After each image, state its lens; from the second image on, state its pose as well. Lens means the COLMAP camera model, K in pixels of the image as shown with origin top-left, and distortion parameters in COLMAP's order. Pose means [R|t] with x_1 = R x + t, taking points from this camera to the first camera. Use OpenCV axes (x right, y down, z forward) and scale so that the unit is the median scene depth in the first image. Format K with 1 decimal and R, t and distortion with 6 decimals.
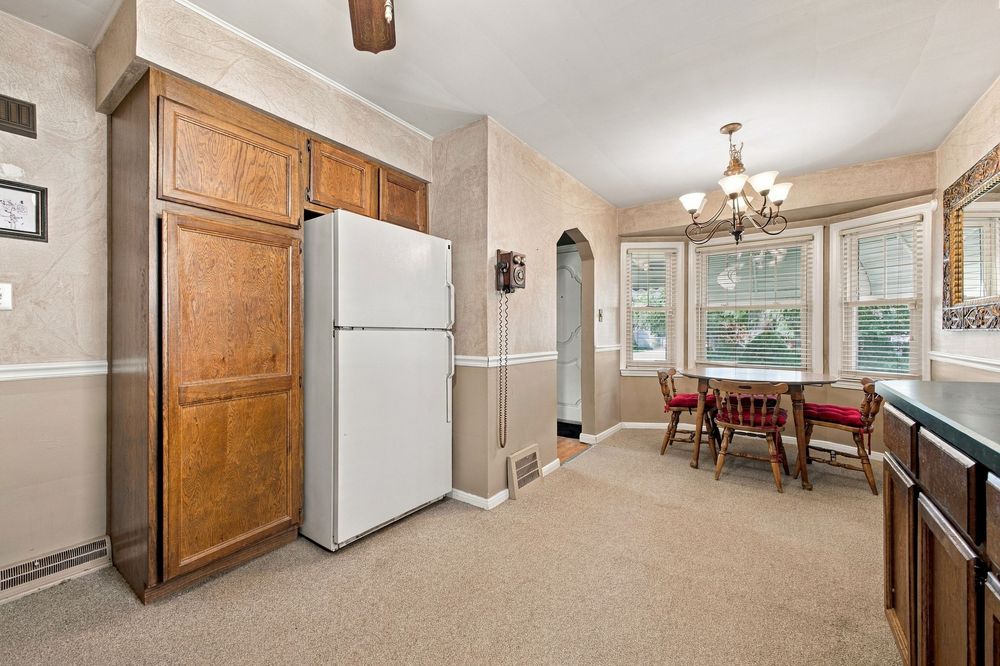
lens RADIAL K [[394.7, 0, 496.3], [0, 394.7, 331.5], [0, 0, 1]] dist [0.008276, -0.000195]
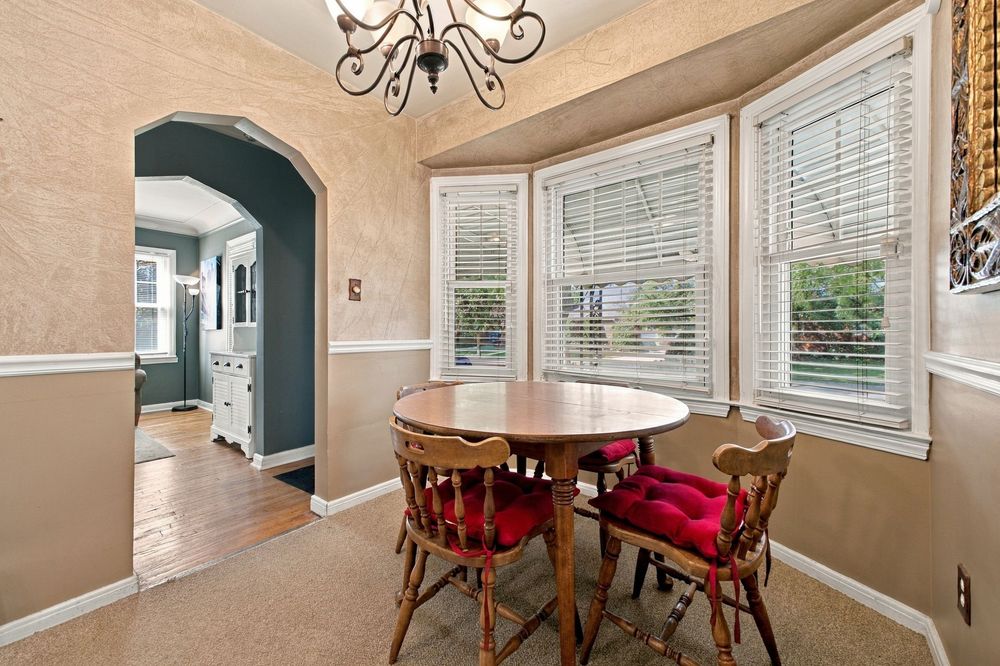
lens RADIAL K [[394.7, 0, 496.3], [0, 394.7, 331.5], [0, 0, 1]] dist [0.008276, -0.000195]
pose [[0.999183, -0.001018, -0.040401, 0.566568], [0.000938, 0.999998, -0.002000, 0.024287], [0.040403, 0.001960, 0.999182, 0.488456]]
